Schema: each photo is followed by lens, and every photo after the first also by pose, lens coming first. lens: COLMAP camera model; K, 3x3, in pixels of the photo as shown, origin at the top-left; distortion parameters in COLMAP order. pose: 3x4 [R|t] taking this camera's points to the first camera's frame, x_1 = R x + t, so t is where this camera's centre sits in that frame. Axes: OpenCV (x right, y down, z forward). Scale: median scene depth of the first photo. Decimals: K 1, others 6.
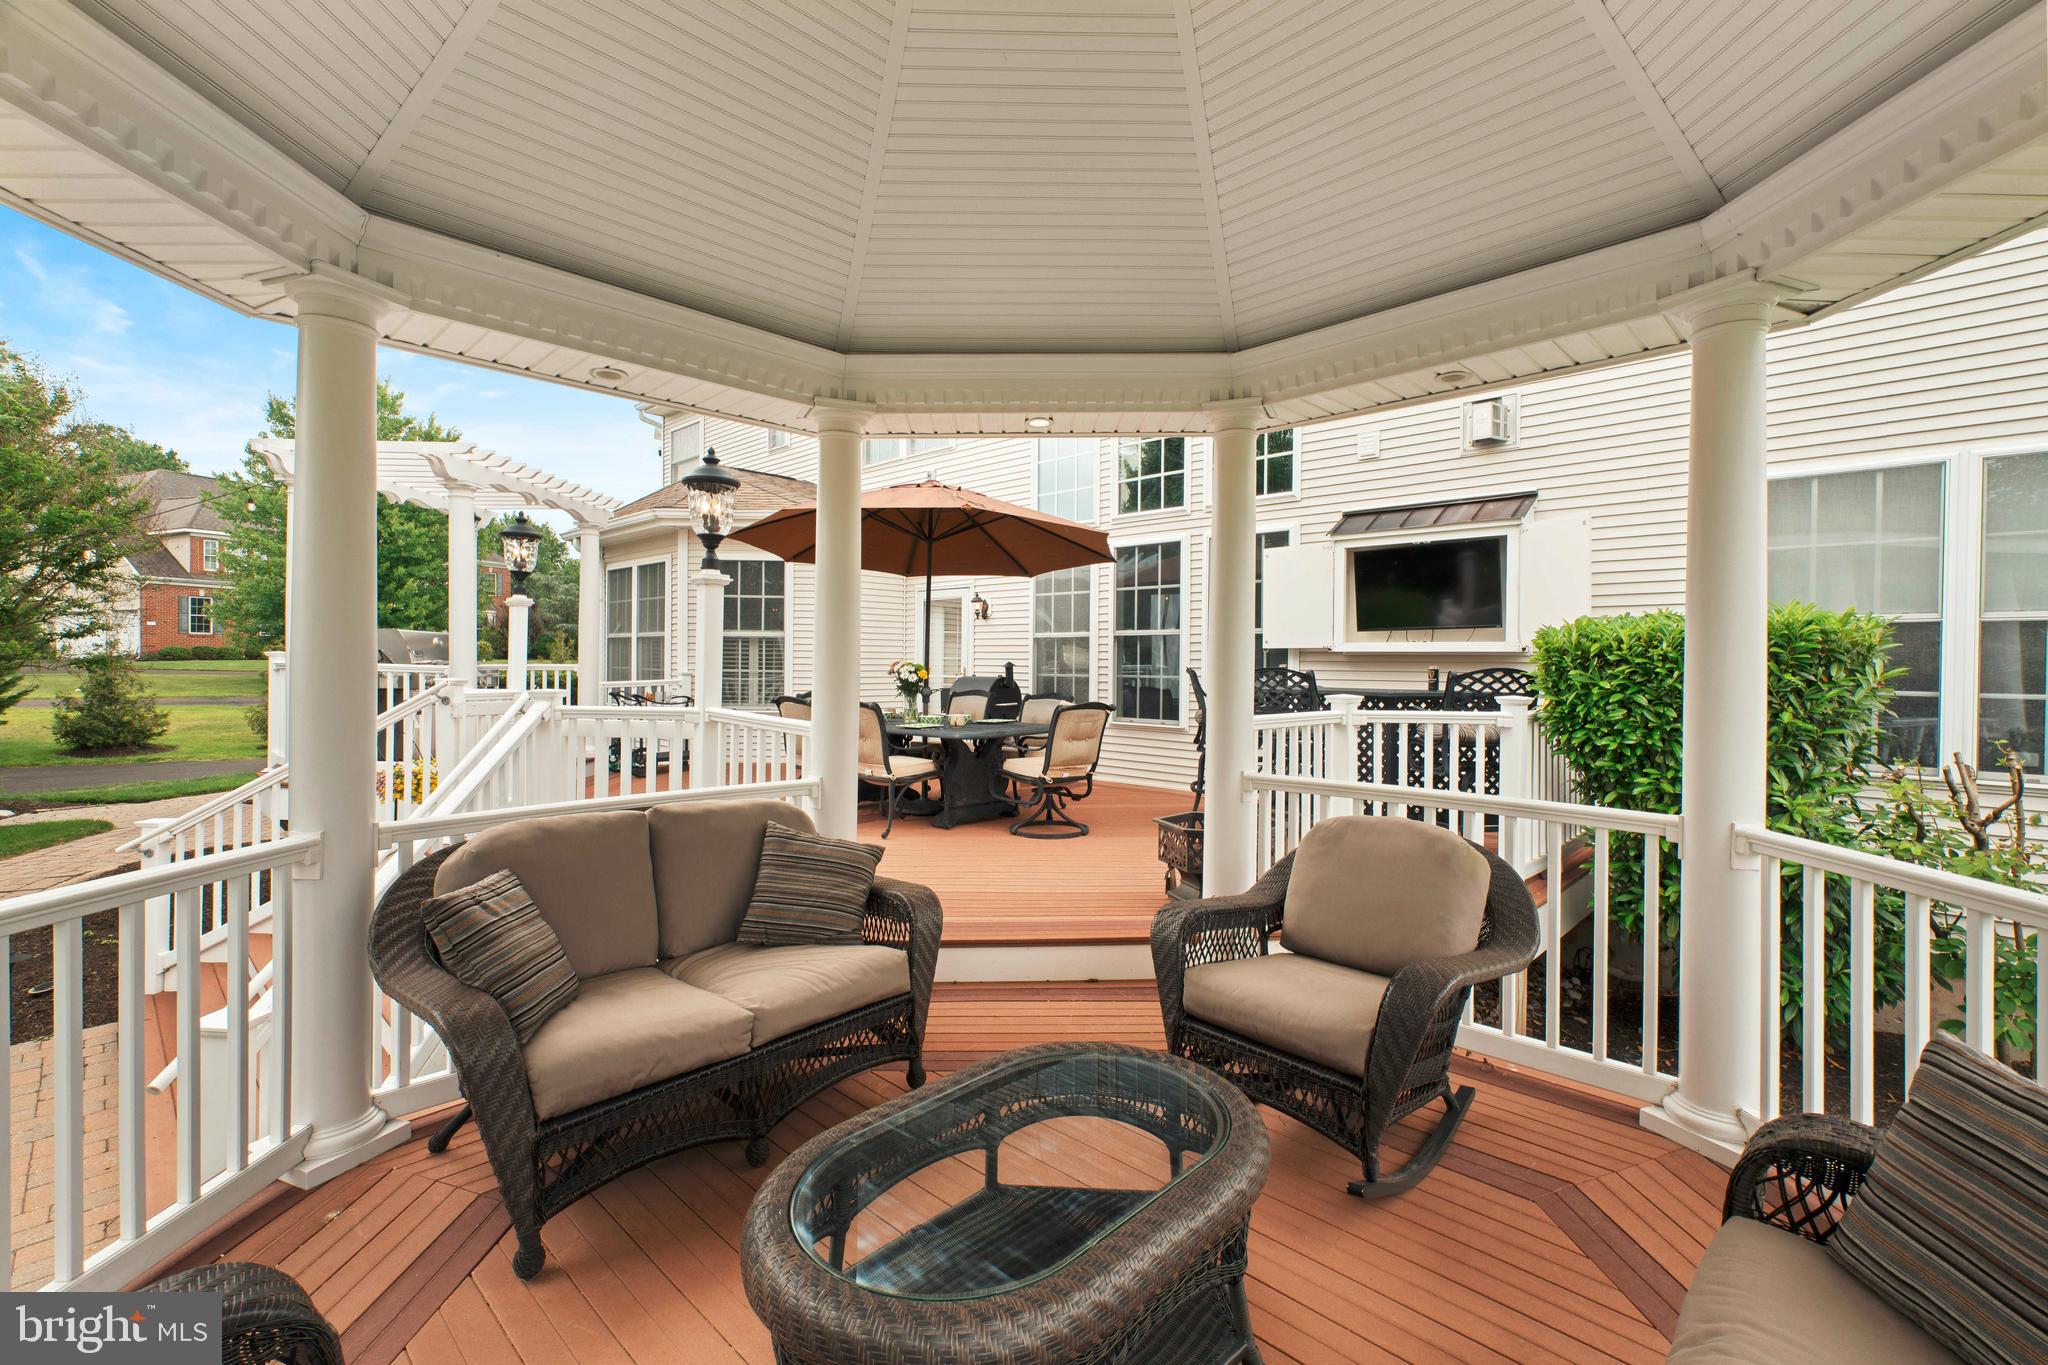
lens RADIAL K [[901.2, 0, 1024.0], [0, 901.2, 682.5], [0, 0, 1]] dist [0.000906, 0.000342]
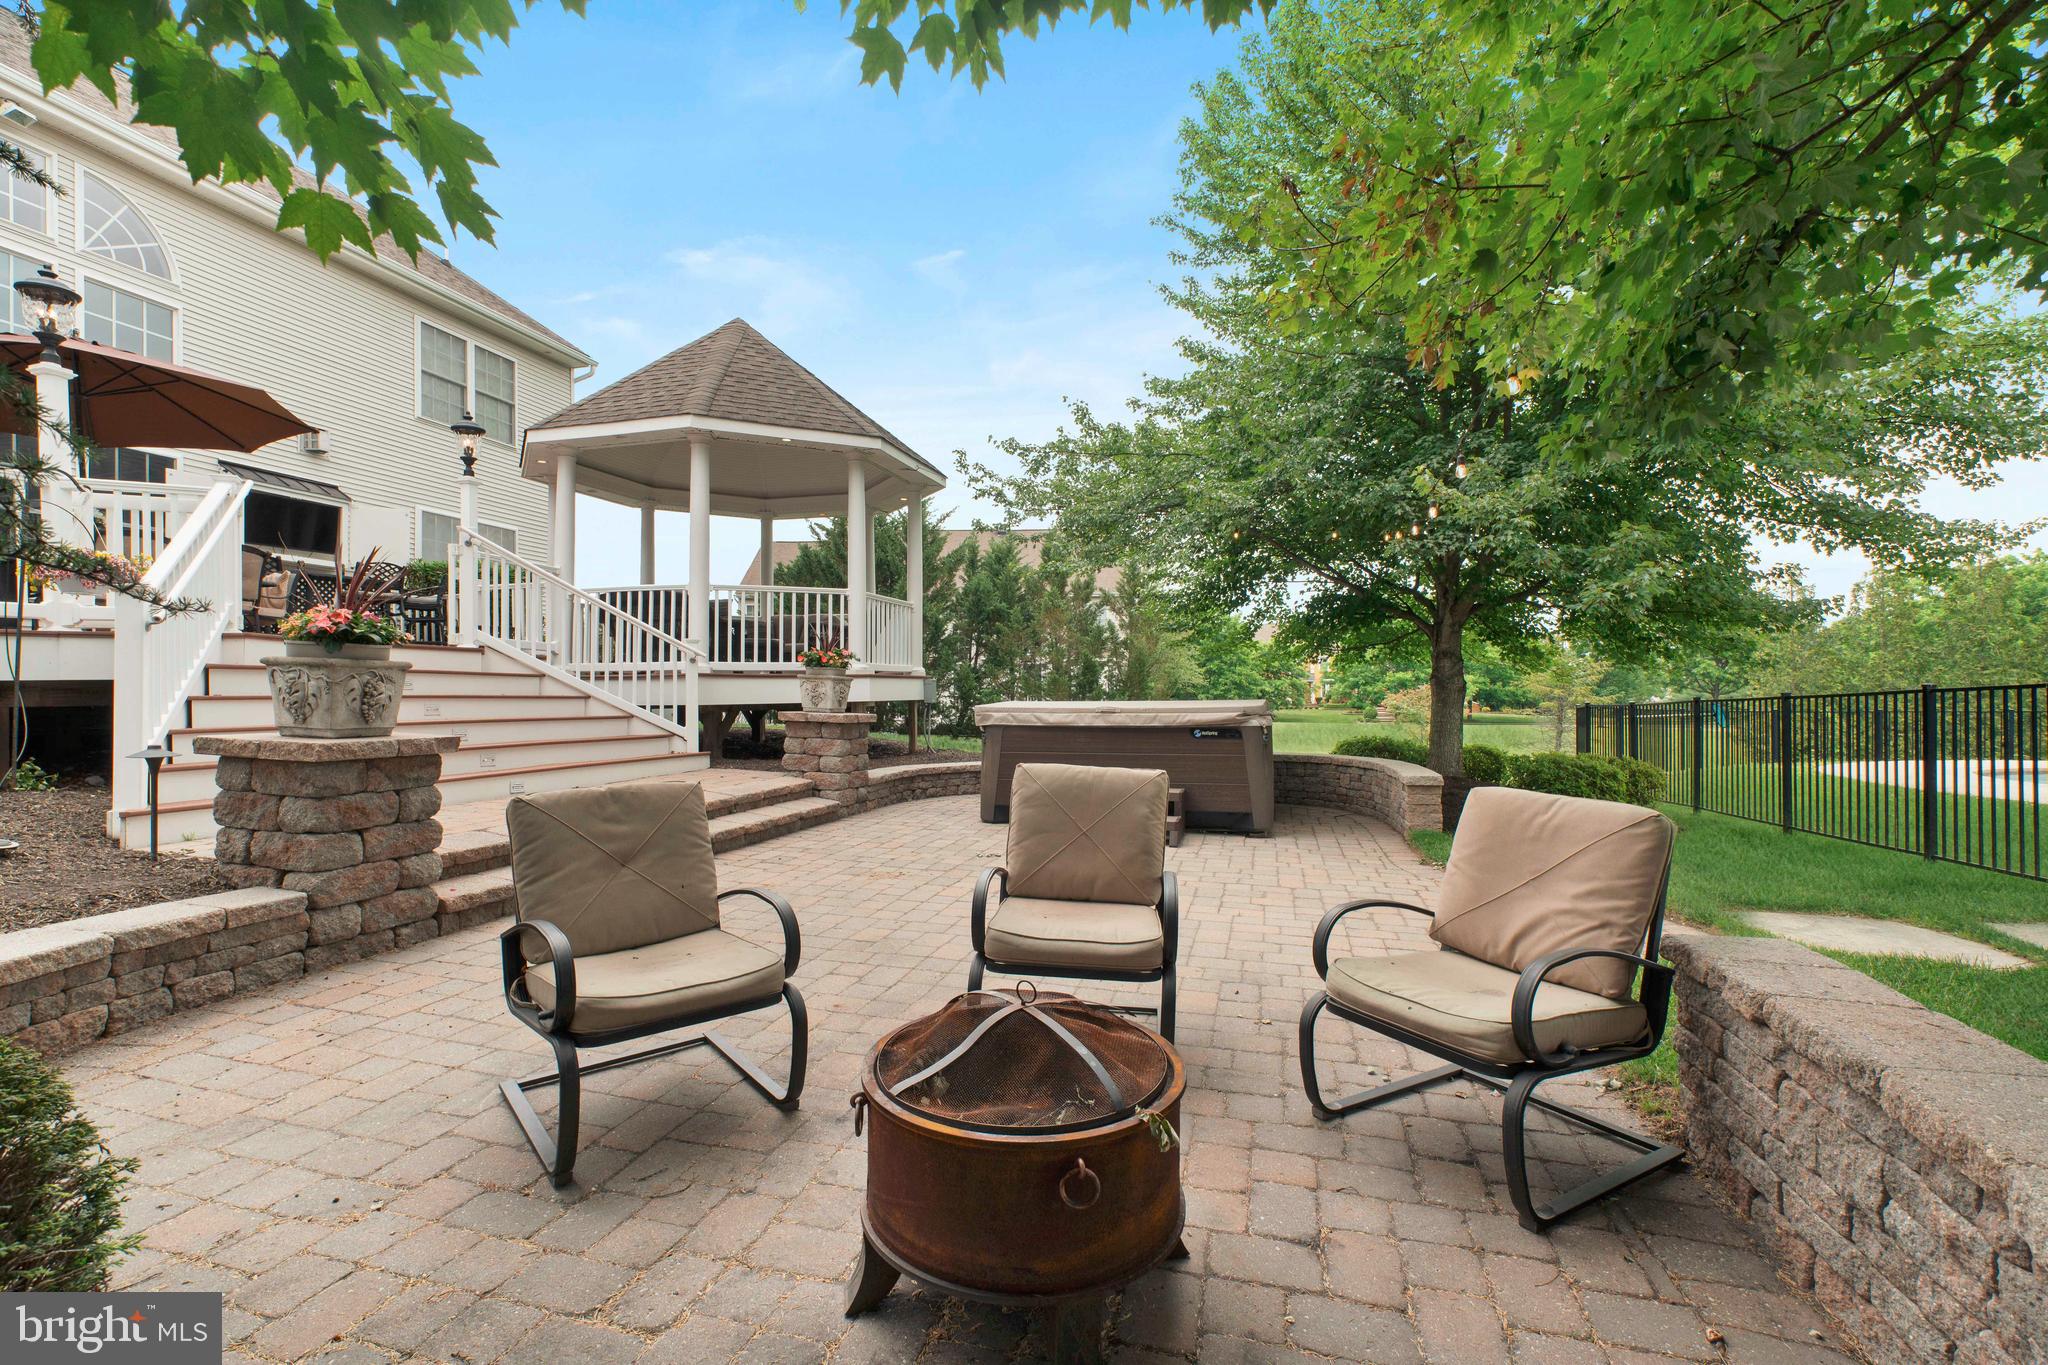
lens RADIAL K [[901.2, 0, 1024.0], [0, 901.2, 682.5], [0, 0, 1]] dist [0.000906, 0.000342]
pose [[-0.482988, 0.003919, 0.875618, -1.369444], [0.017299, 0.999838, 0.005067, 0.167573], [-0.875456, 0.017595, -0.482978, 0.486099]]
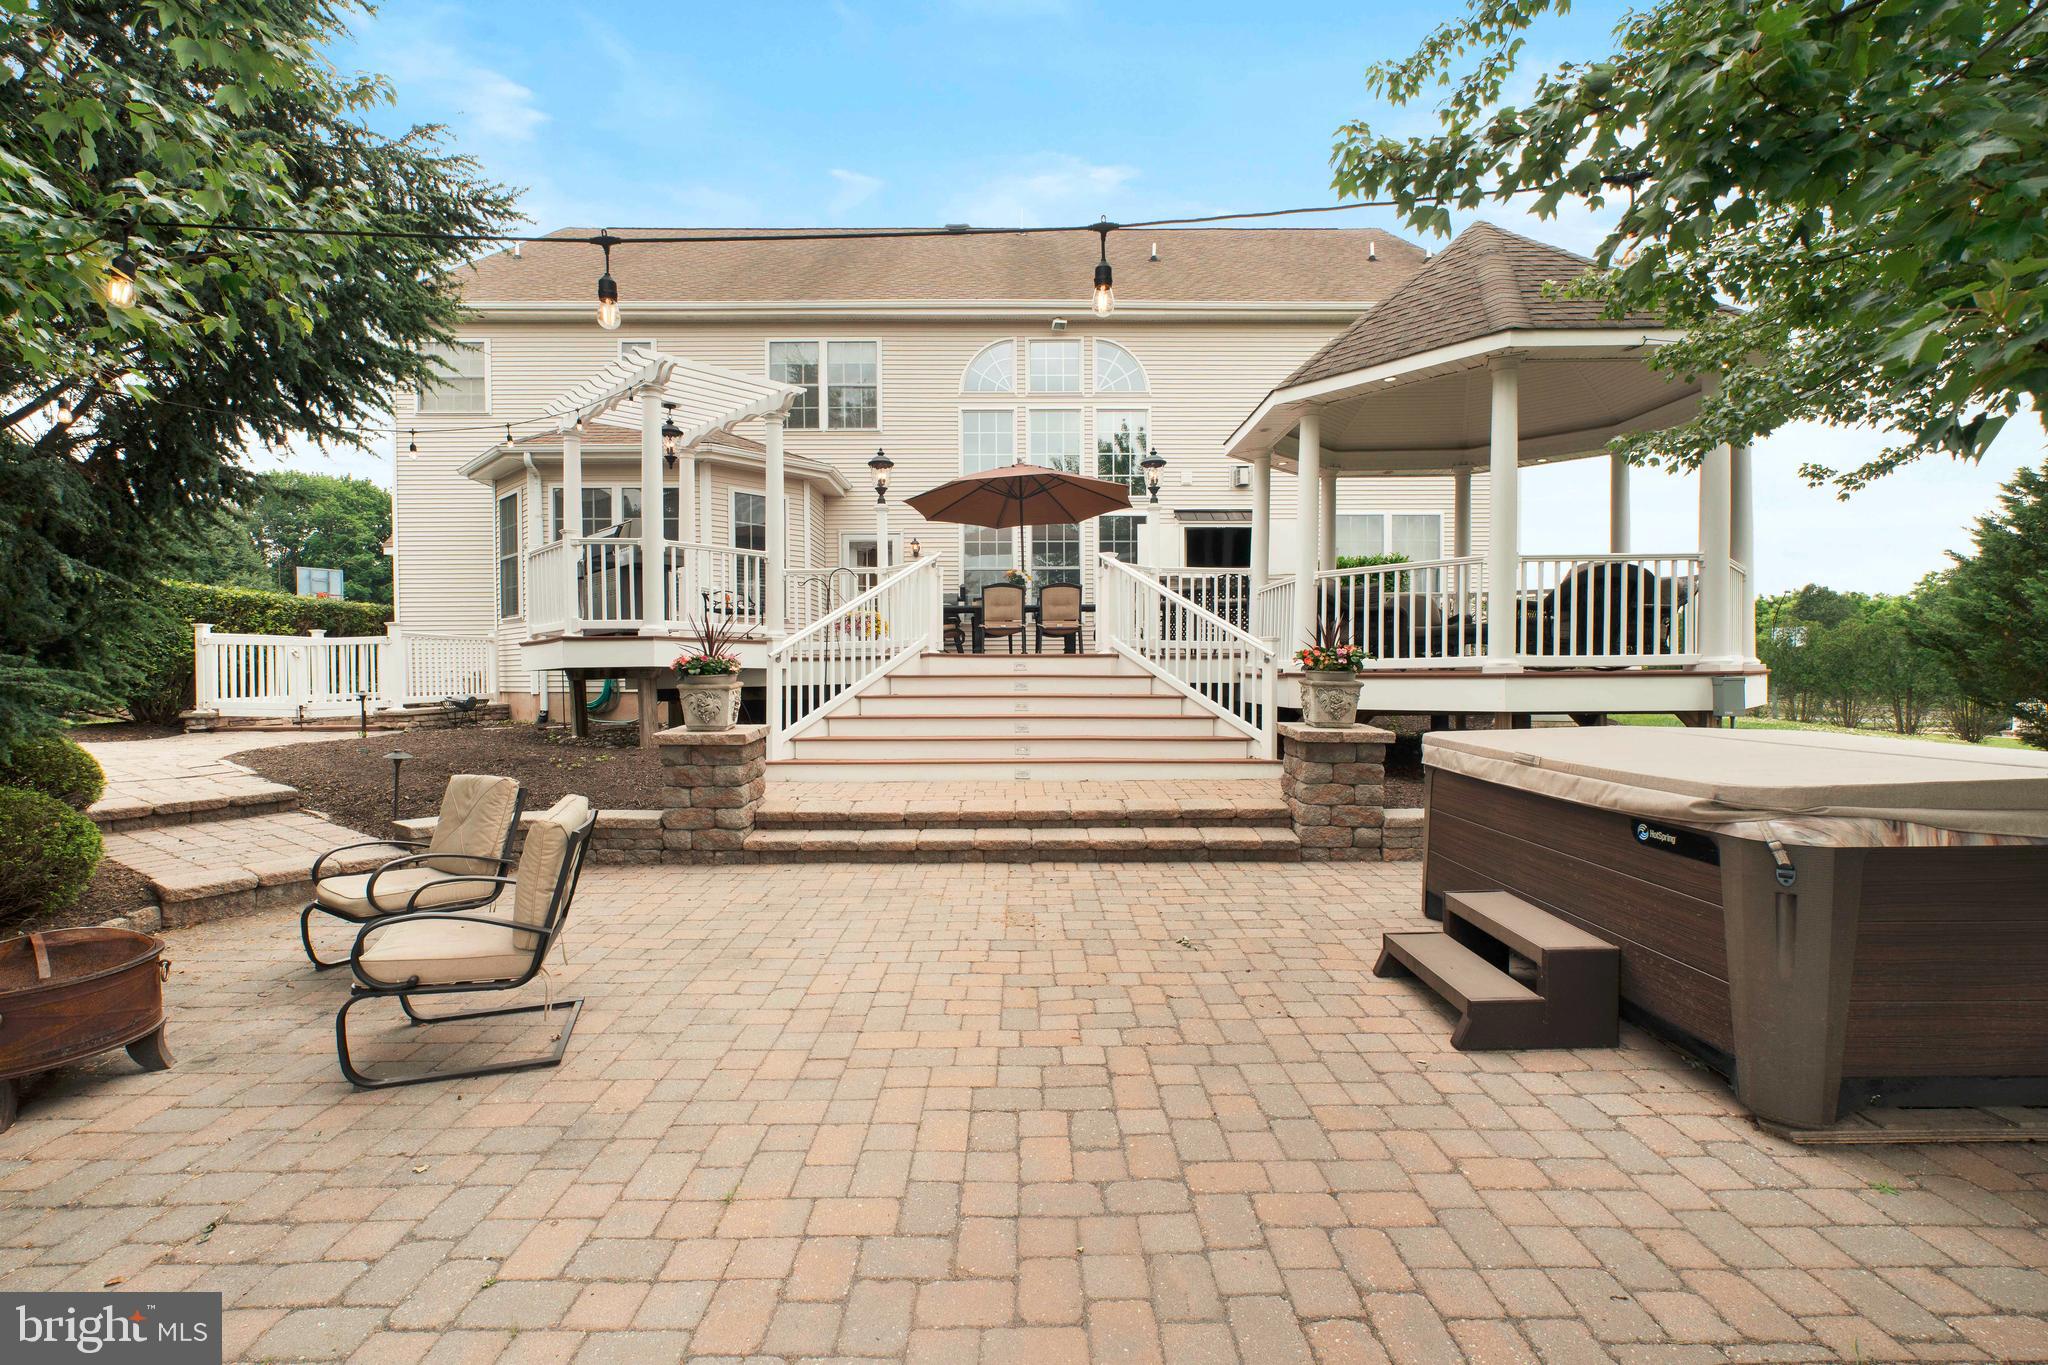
lens RADIAL K [[907.1, 0, 1021.7], [0, 907.1, 681.0], [0, 0, 1]] dist [0.002239, 0.001193]
pose [[0.712488, -0.021290, 0.701362, -1.144178], [0.023127, 0.999709, 0.006852, 0.150492], [-0.701304, 0.011339, 0.712773, -0.179935]]
